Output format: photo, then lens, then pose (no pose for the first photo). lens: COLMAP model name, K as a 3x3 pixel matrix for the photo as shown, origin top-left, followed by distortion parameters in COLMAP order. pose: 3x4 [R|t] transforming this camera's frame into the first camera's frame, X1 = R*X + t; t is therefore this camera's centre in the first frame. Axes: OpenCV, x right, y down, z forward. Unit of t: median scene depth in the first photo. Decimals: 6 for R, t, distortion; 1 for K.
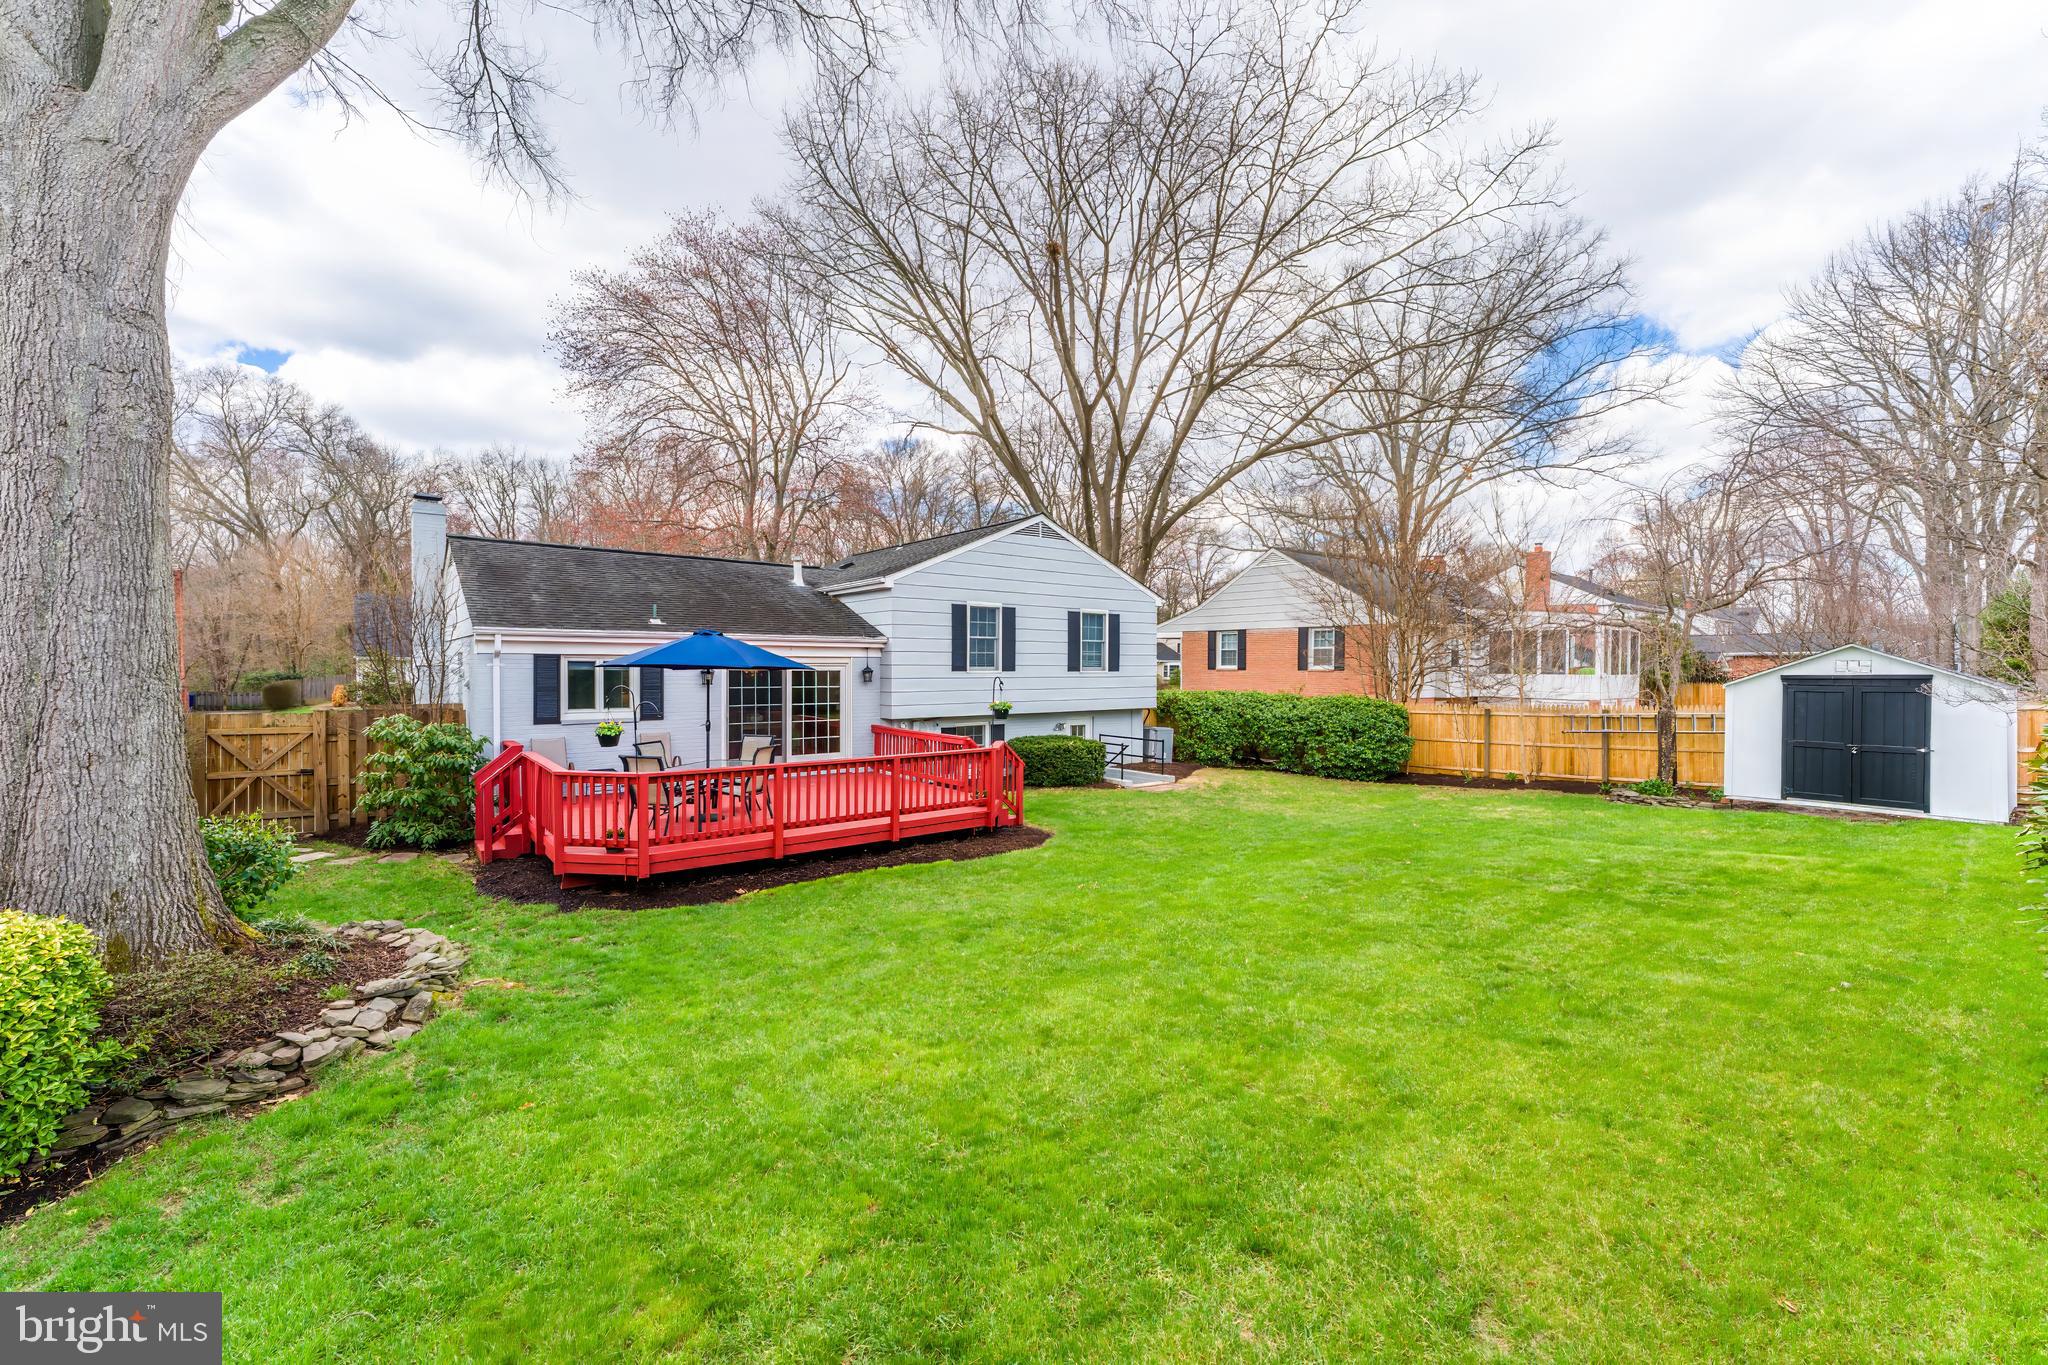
lens RADIAL K [[822.4, 0, 1024.0], [0, 822.4, 682.5], [0, 0, 1]] dist [-0.000218, -0.000149]
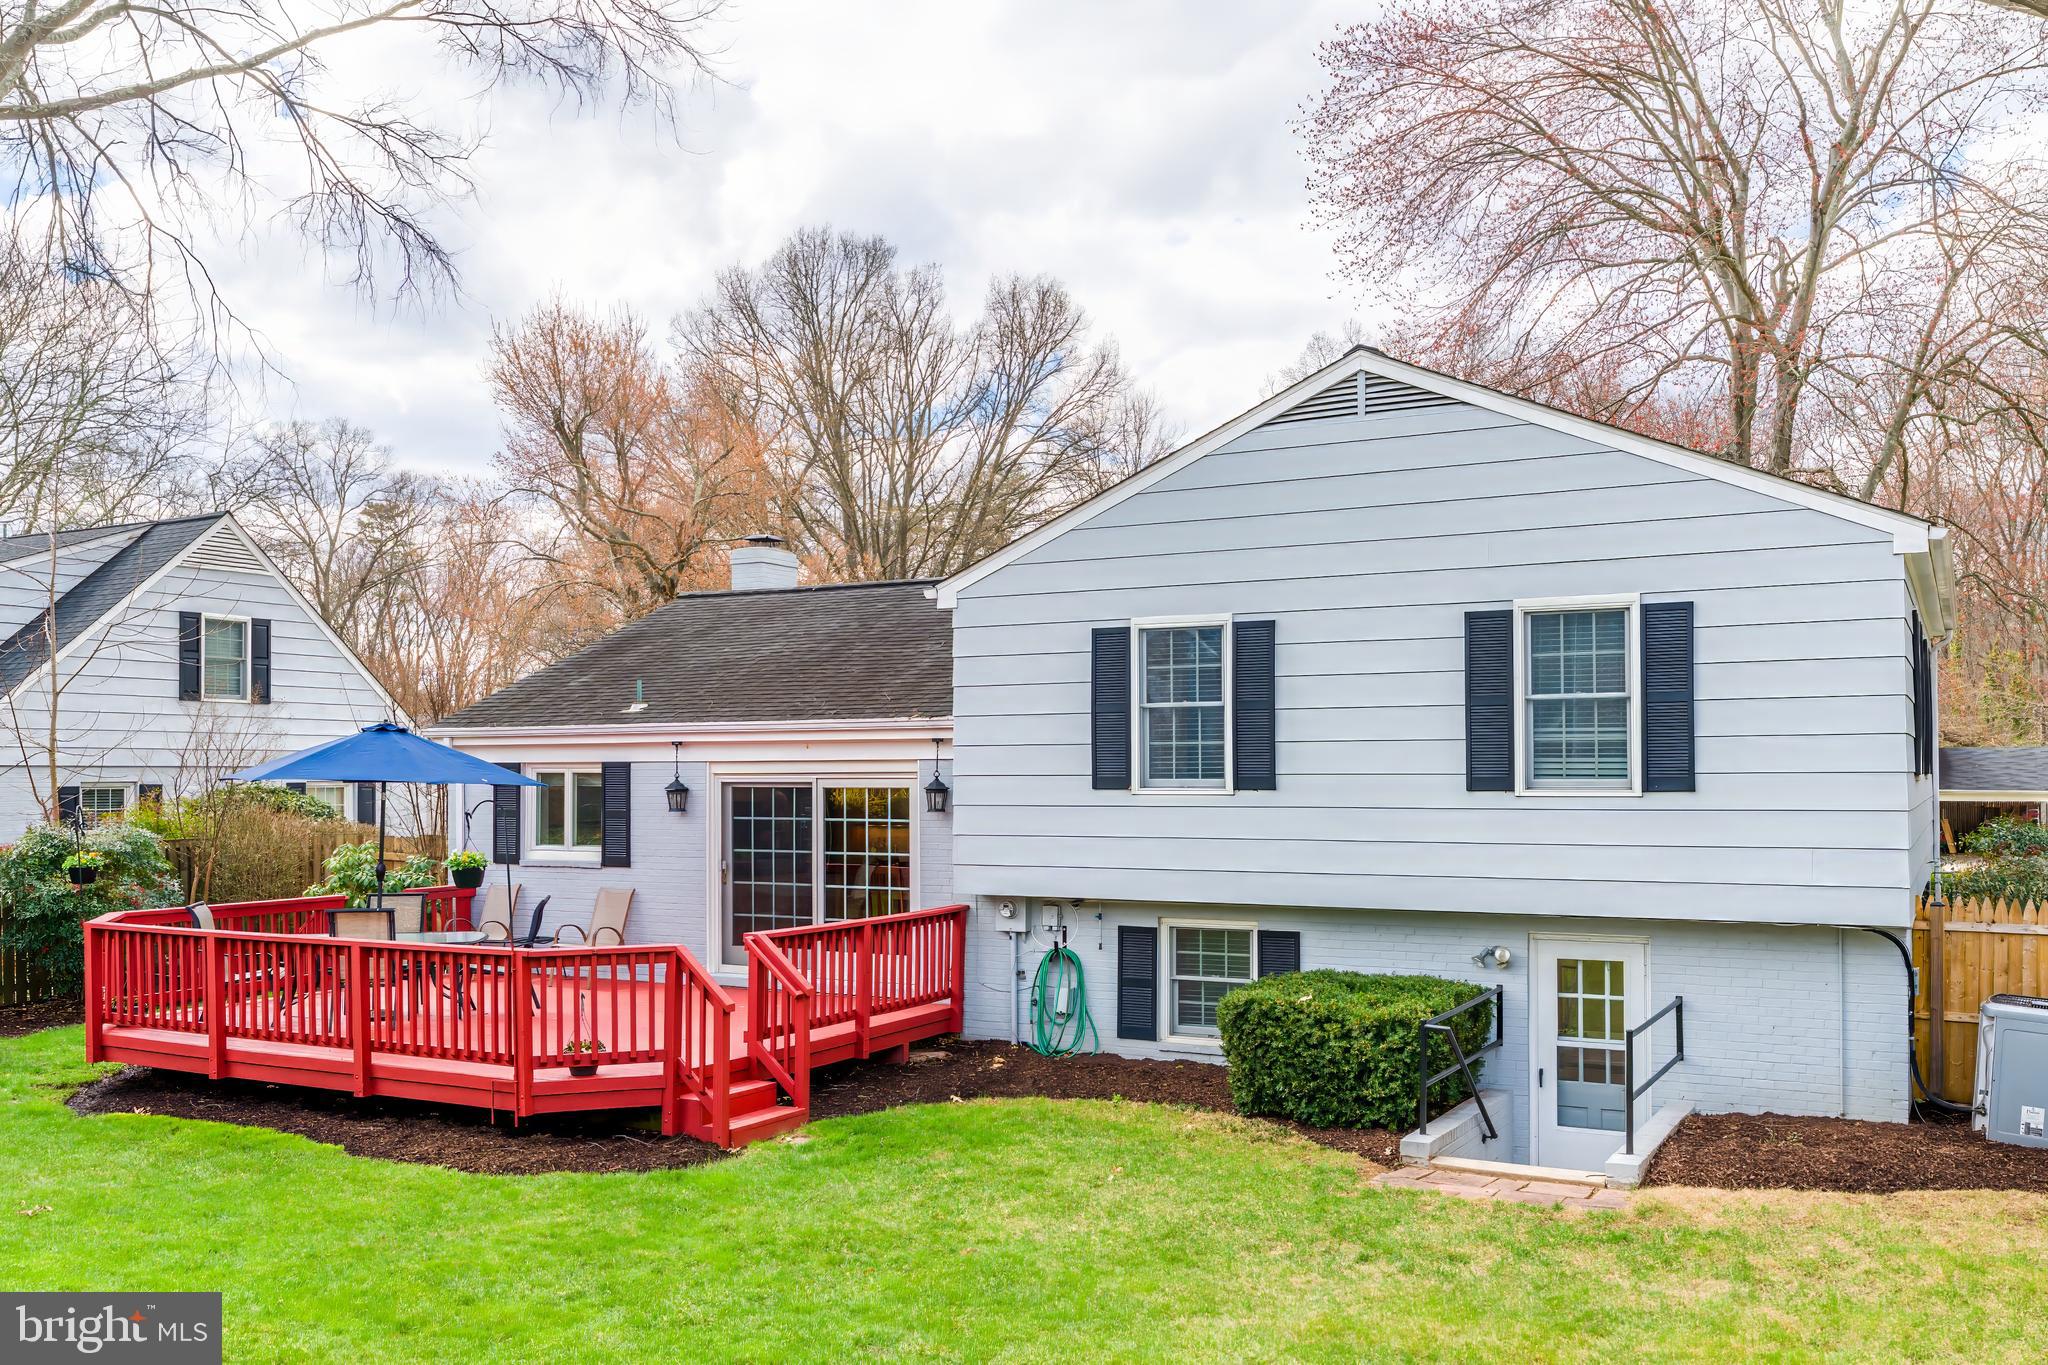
lens RADIAL K [[1772.5, 0, 988.2], [0, 1772.5, 747.8], [0, 0, 1]] dist [0.001179, 0.000091]
pose [[0.381814, -0.017972, -0.924064, 0.732610], [-0.013733, 0.999590, -0.025115, -0.011911], [0.924137, 0.022279, 0.381411, 0.614790]]
